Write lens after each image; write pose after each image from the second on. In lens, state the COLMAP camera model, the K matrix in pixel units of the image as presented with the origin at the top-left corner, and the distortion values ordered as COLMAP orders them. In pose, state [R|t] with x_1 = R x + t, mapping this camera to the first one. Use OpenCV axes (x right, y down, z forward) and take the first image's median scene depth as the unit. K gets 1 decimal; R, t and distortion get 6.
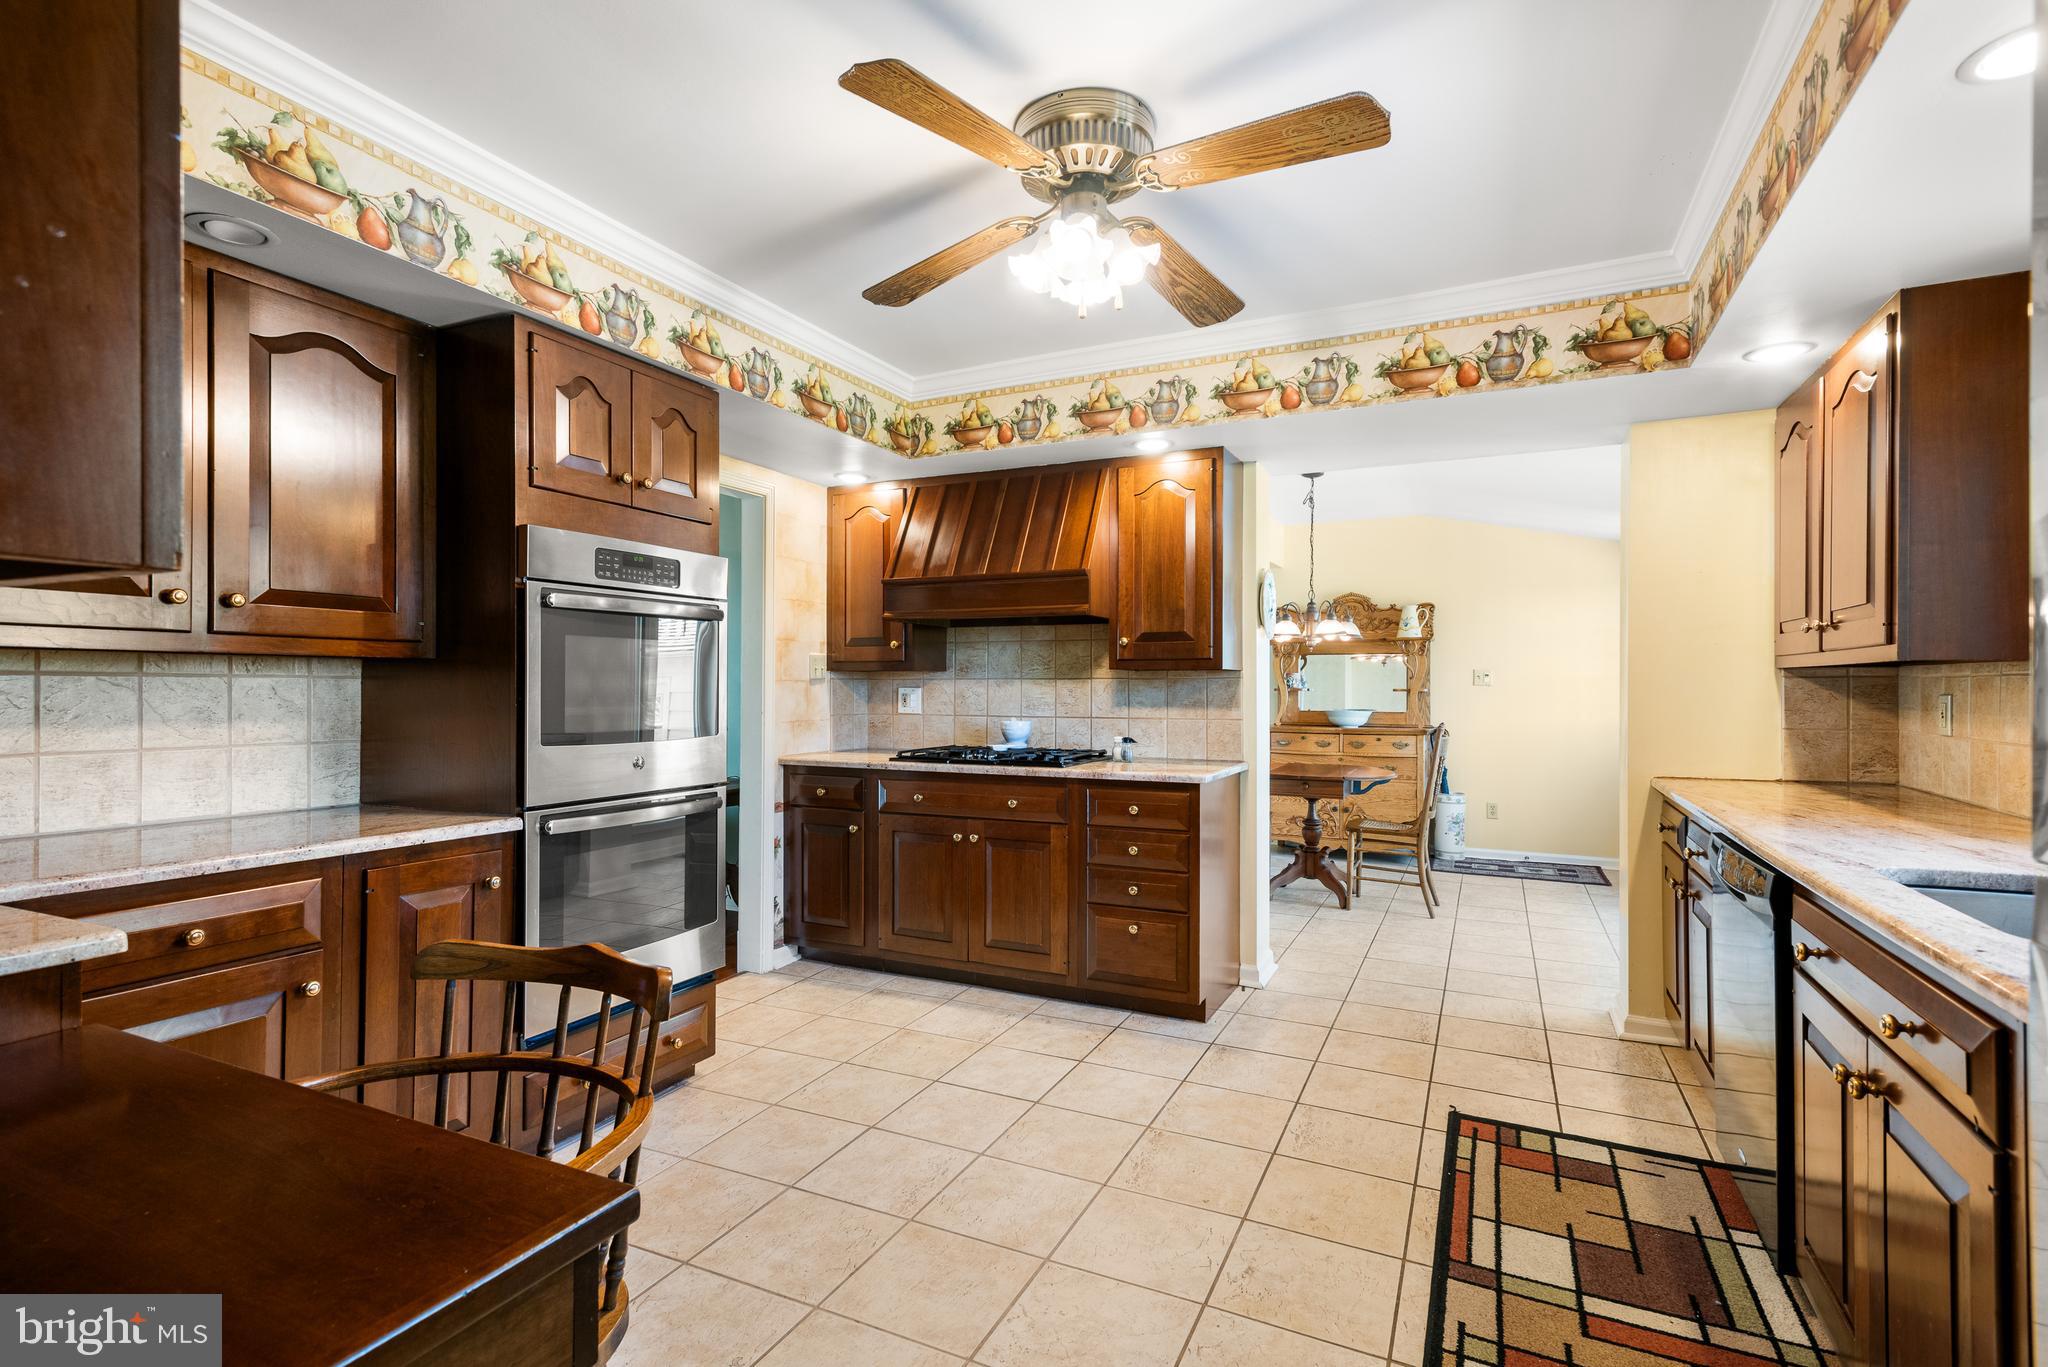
lens RADIAL K [[964.4, 0, 1018.7], [0, 964.4, 651.6], [0, 0, 1]] dist [0.013379, -0.008148]
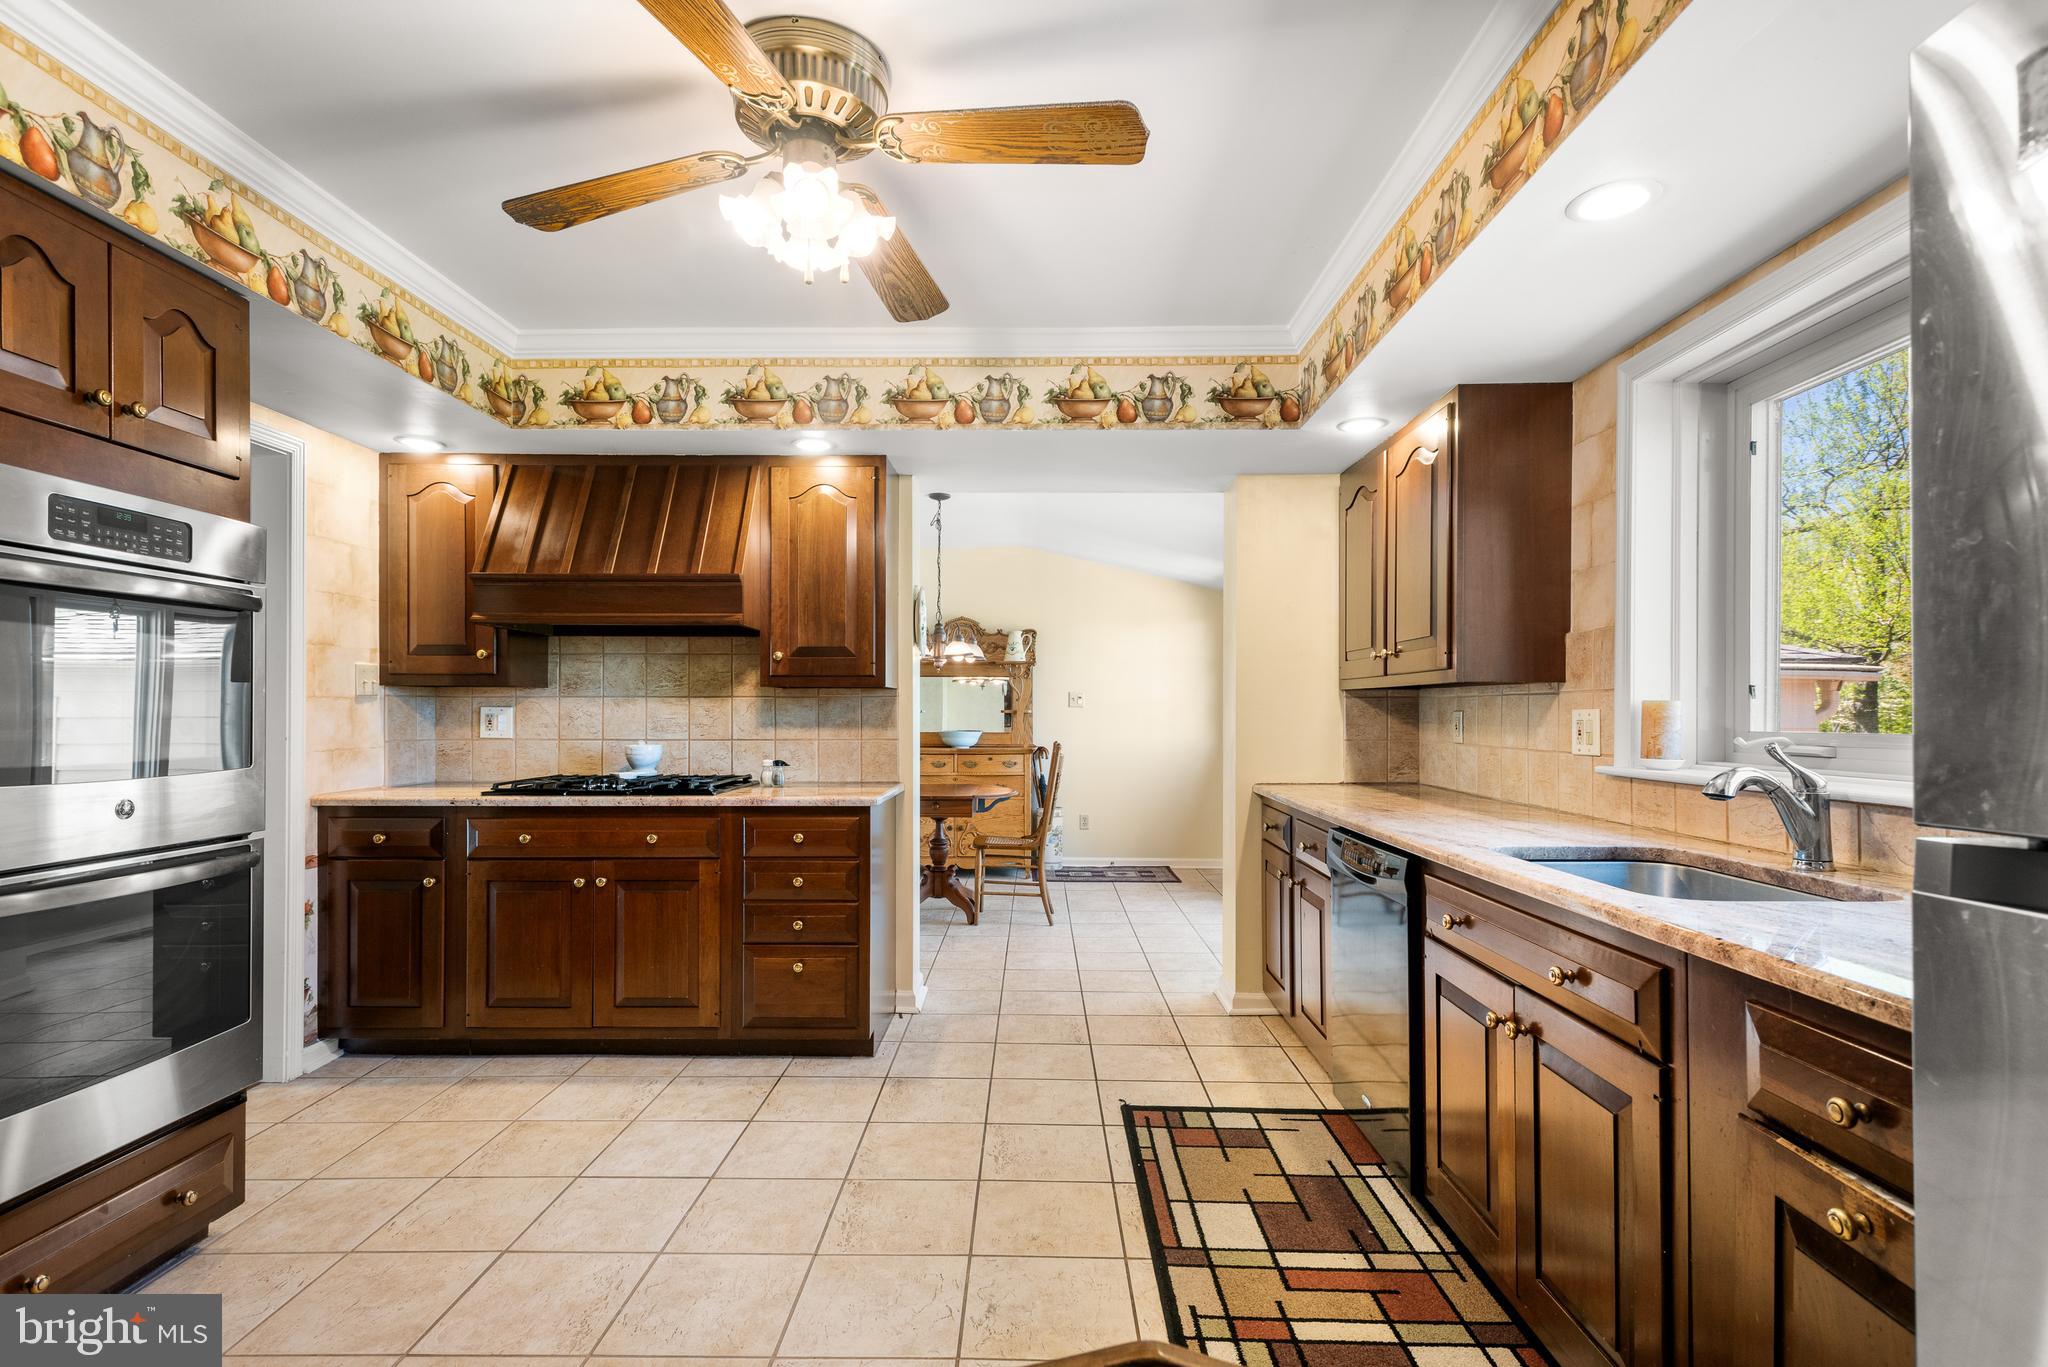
lens RADIAL K [[978.1, 0, 1024.0], [0, 978.1, 683.5], [0, 0, 1]] dist [0.014246, -0.006354]
pose [[0.904228, 0.011914, 0.426883, -0.095301], [-0.015251, 0.999874, 0.004399, 0.010018], [-0.426777, -0.010488, 0.904296, 0.070617]]
